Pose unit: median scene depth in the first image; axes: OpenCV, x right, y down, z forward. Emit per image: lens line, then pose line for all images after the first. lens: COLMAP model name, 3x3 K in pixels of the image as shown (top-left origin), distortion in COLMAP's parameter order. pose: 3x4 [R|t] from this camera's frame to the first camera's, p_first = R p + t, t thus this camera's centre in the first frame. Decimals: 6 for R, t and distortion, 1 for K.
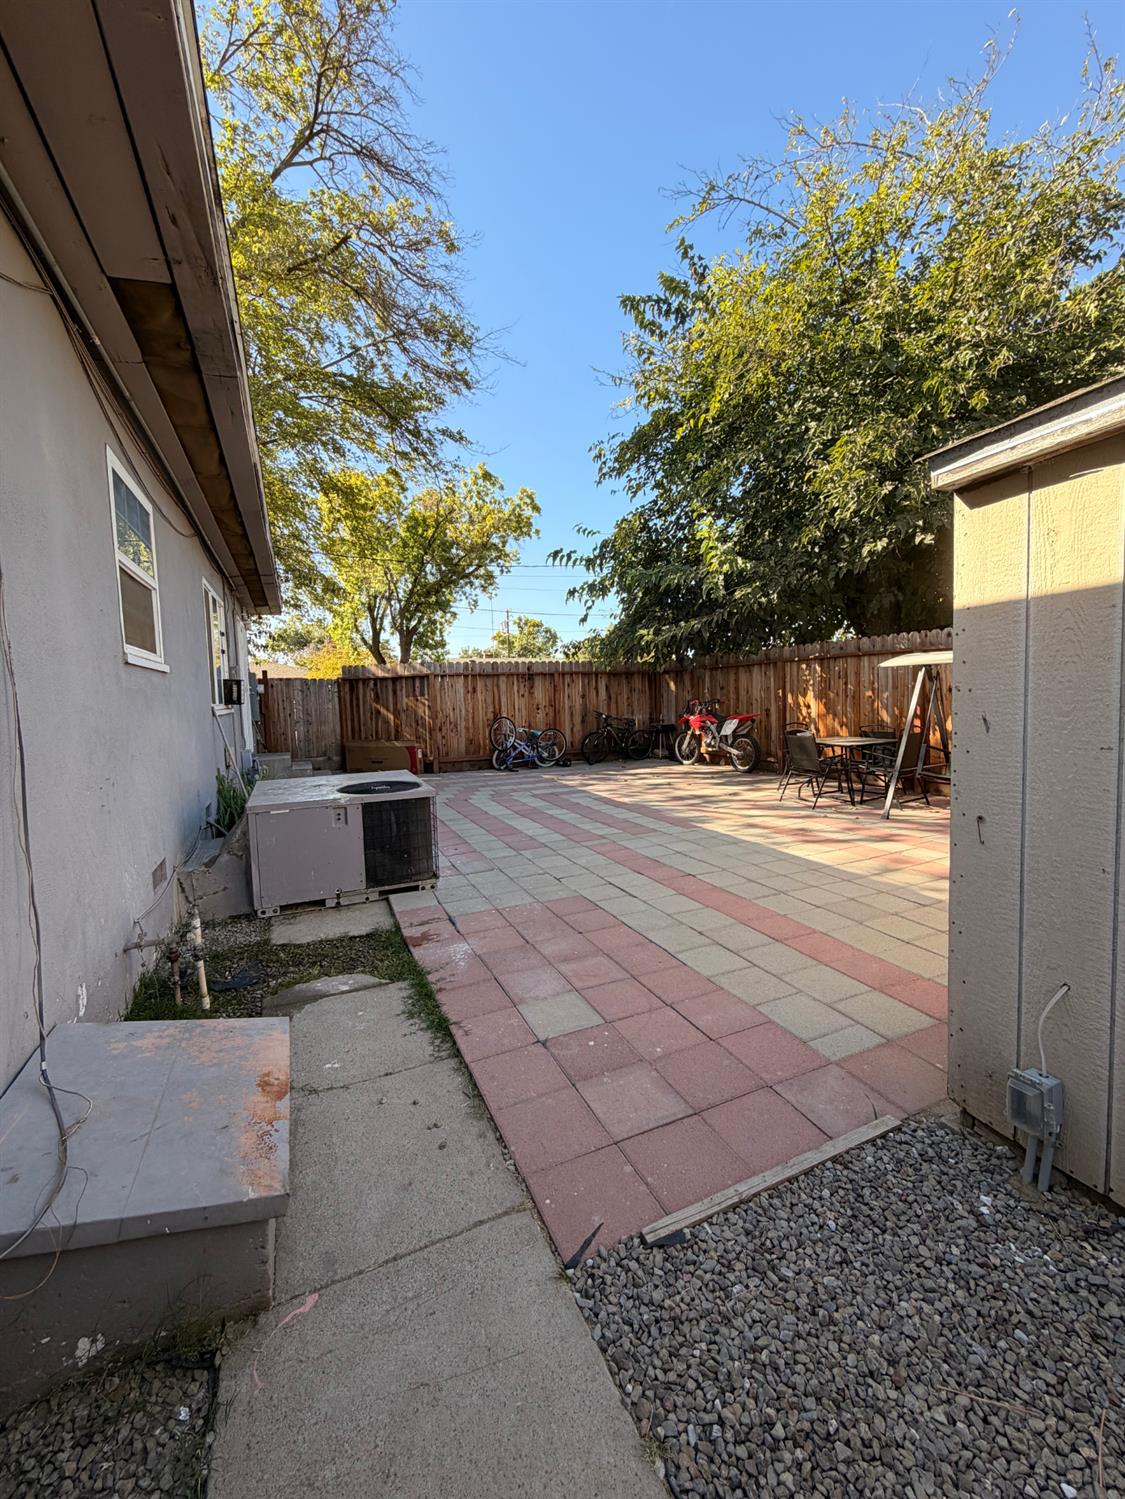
lens RADIAL K [[598.4, 0, 560.8], [0, 598.4, 747.3], [0, 0, 1]] dist [0.000717, -0.000290]
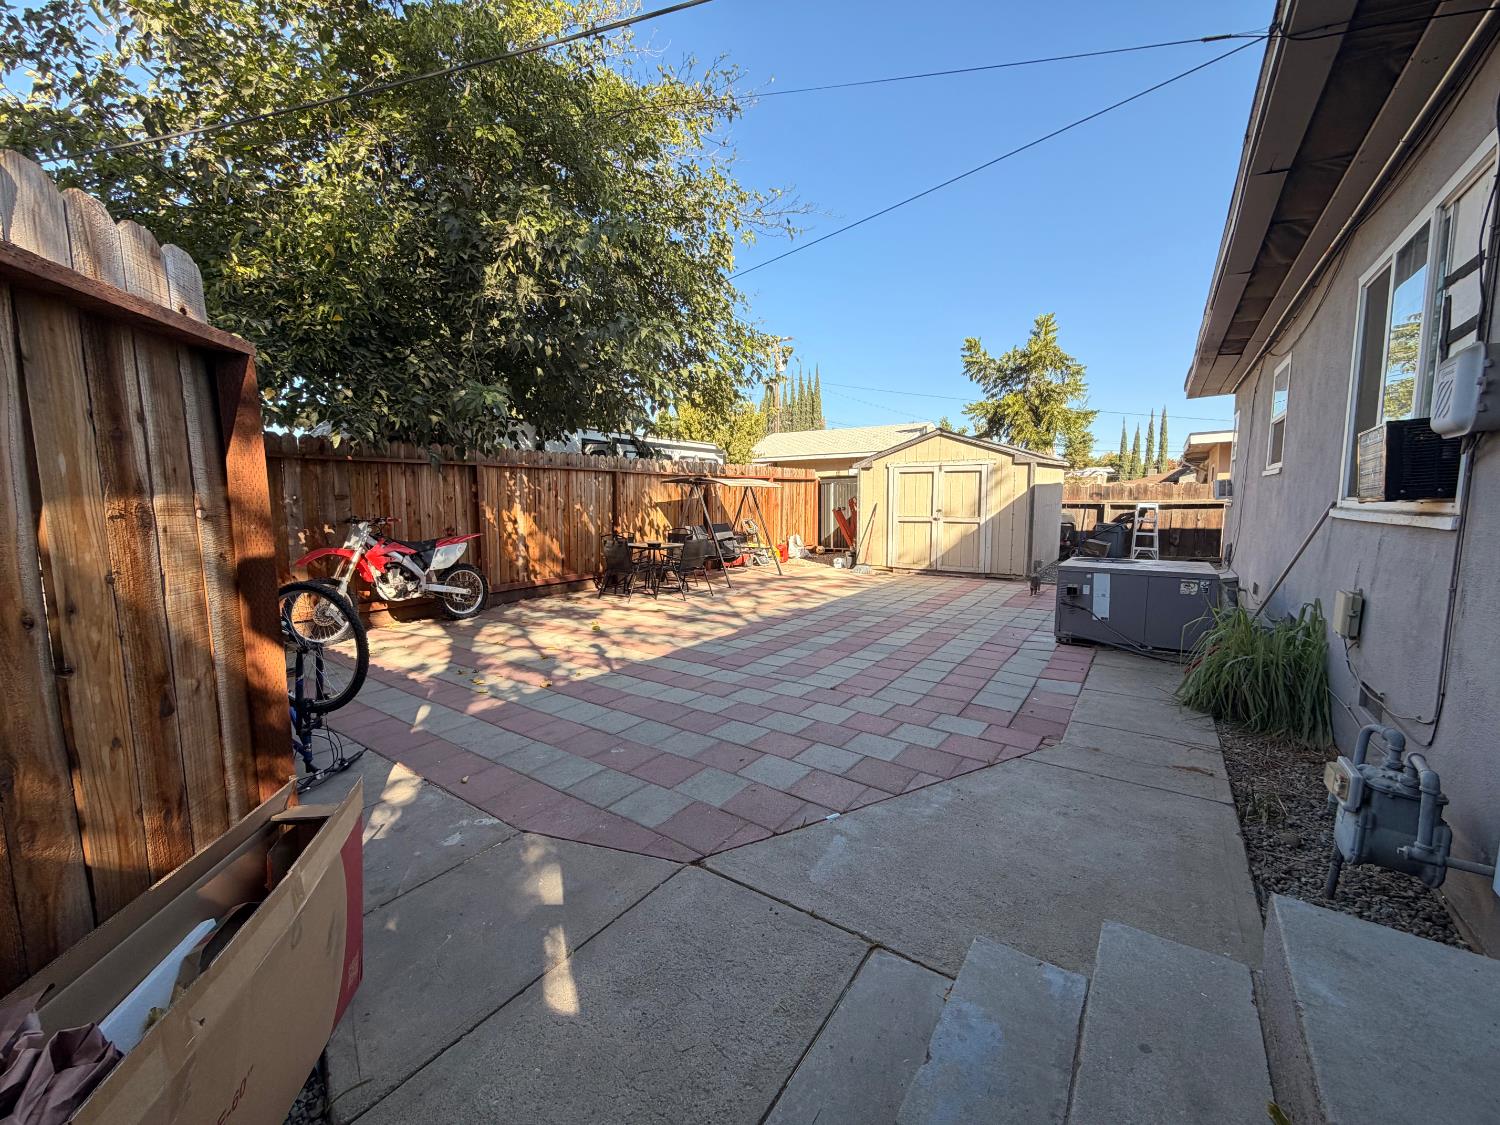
lens RADIAL K [[598.8, 0, 750.0], [0, 598.8, 562.5], [0, 0, 1]] dist [0.000717, -0.000290]
pose [[-0.523592, -0.058056, 0.849989, -0.507323], [0.092388, 0.987923, 0.124388, -0.086198], [-0.846945, 0.143657, -0.511905, 1.167357]]
